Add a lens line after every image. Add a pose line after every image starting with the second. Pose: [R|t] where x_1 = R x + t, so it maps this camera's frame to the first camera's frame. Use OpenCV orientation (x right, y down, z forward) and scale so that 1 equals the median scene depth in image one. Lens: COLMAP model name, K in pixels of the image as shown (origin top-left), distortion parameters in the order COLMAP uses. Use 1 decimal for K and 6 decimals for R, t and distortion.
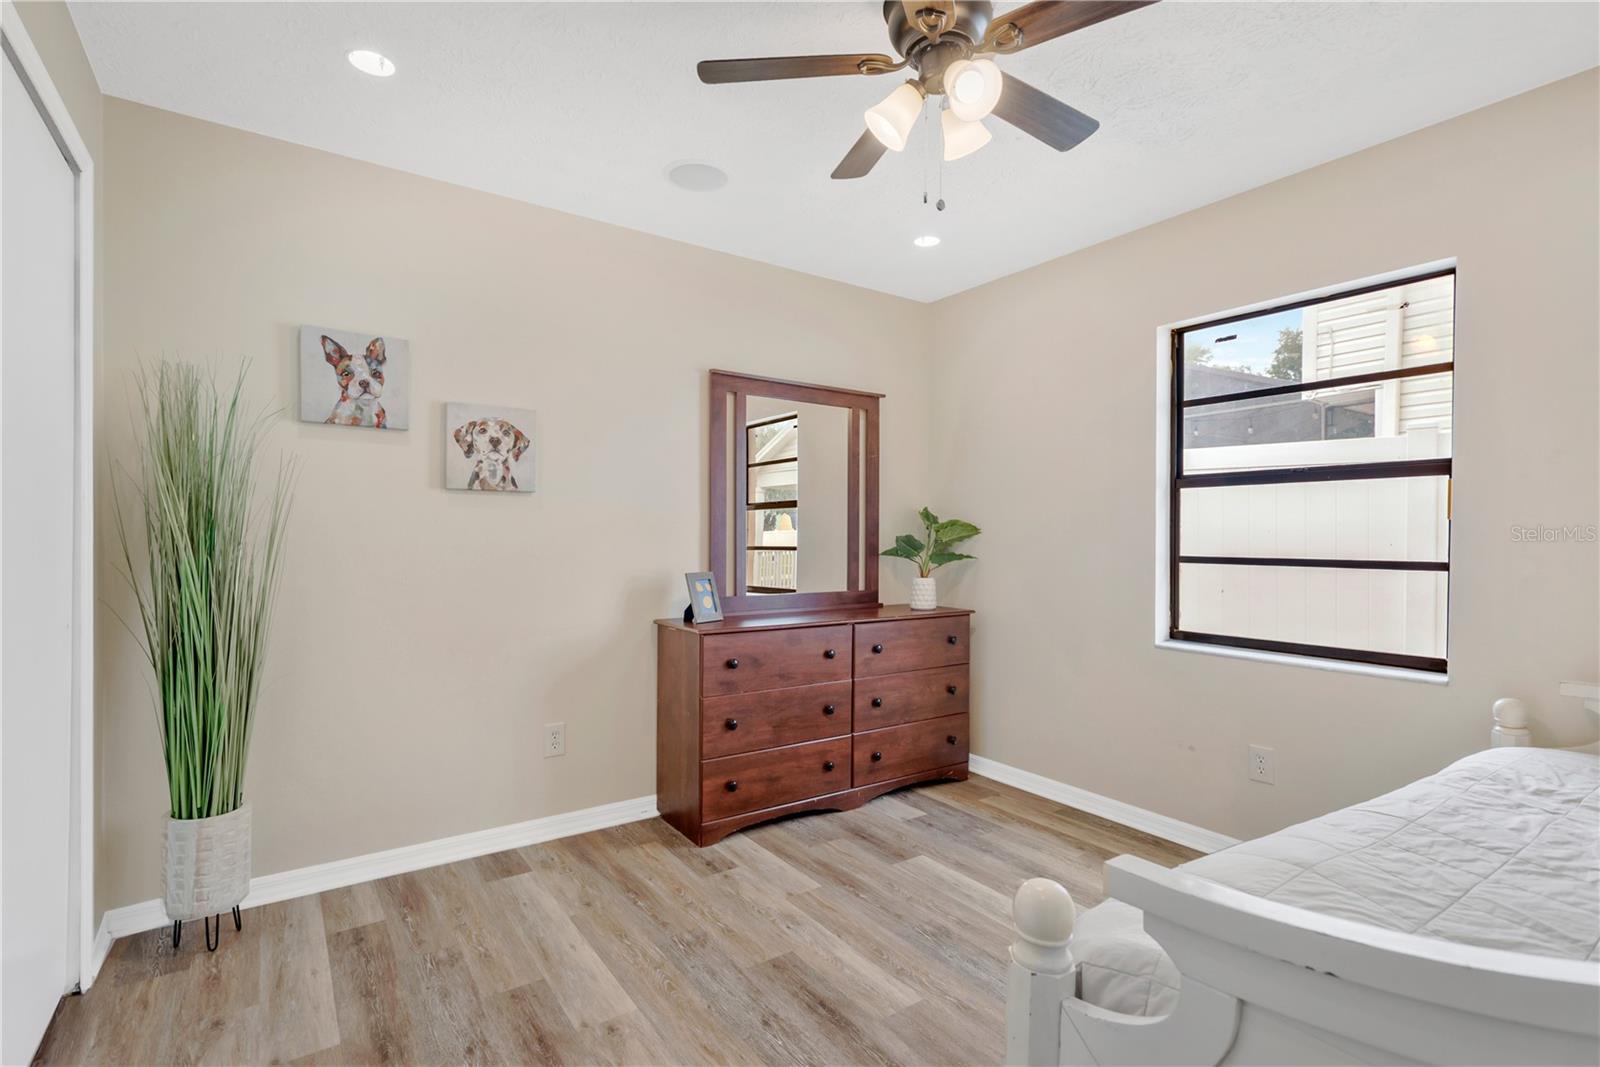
lens RADIAL K [[749.4, 0, 796.3], [0, 749.4, 537.7], [0, 0, 1]] dist [0.016263, -0.006923]
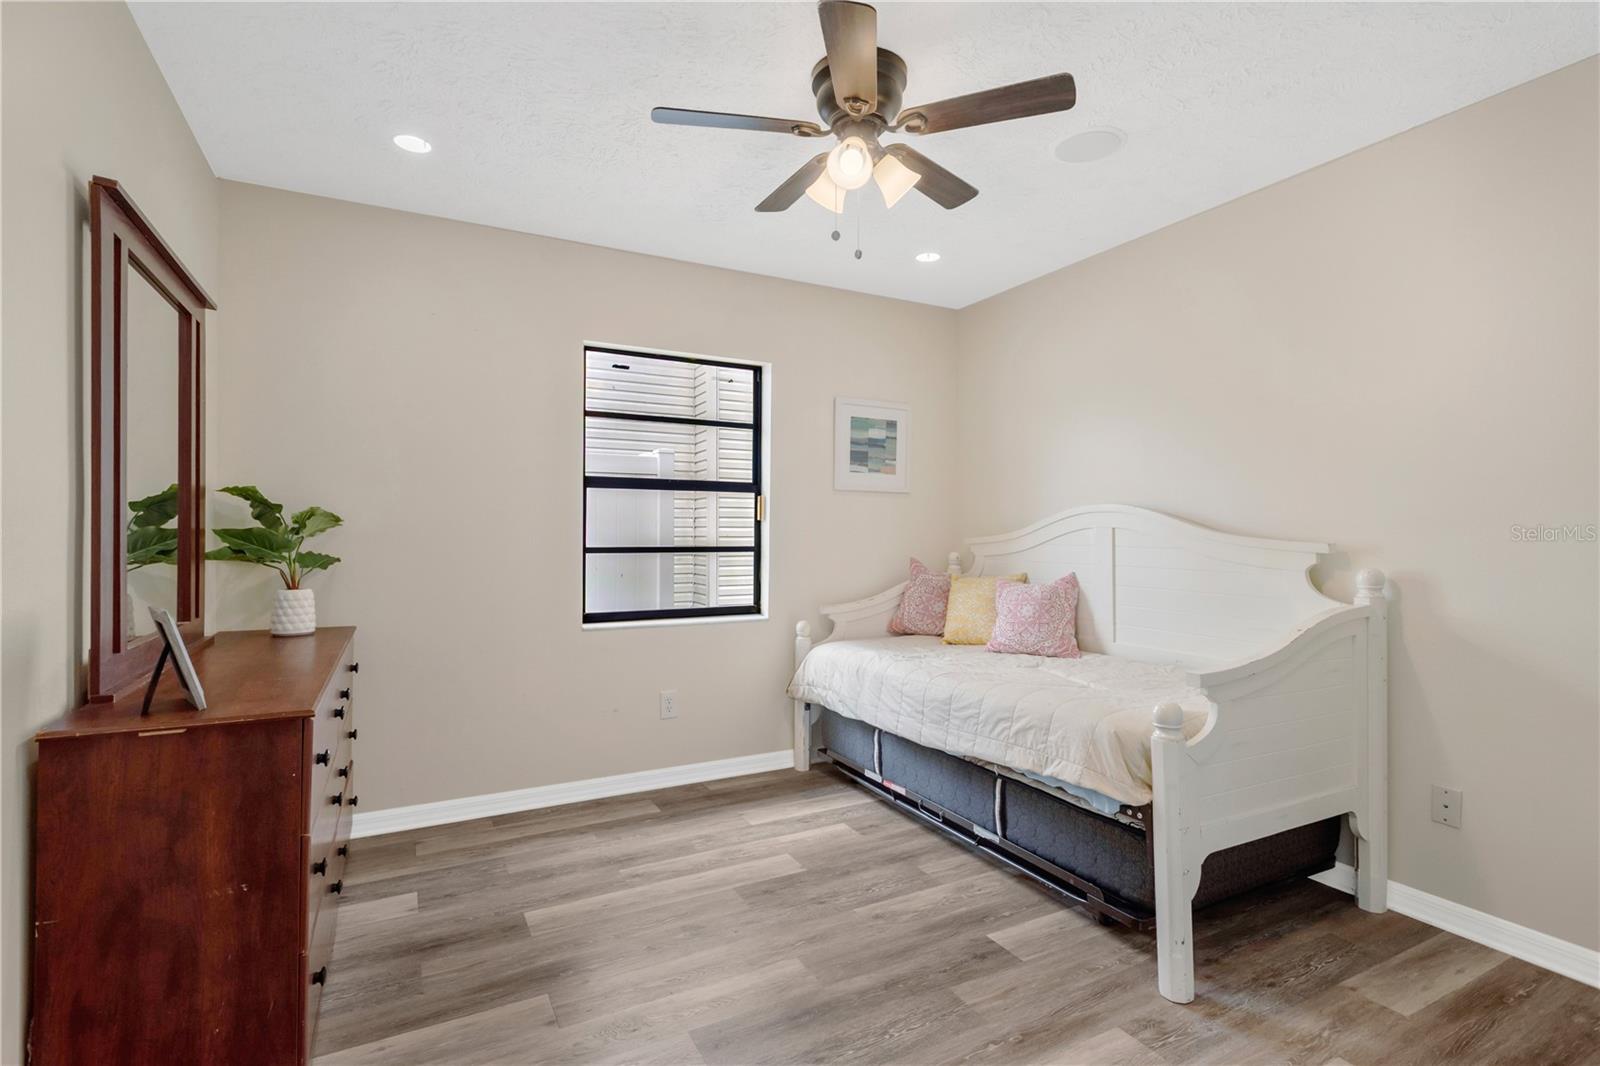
lens RADIAL K [[749.4, 0, 808.1], [0, 749.4, 544.3], [0, 0, 1]] dist [0.016263, -0.006923]
pose [[0.114048, -0.023851, 0.993189, -0.574731], [-0.002000, 0.999704, 0.024237, -0.007978], [-0.993473, -0.004750, 0.113966, 0.551806]]
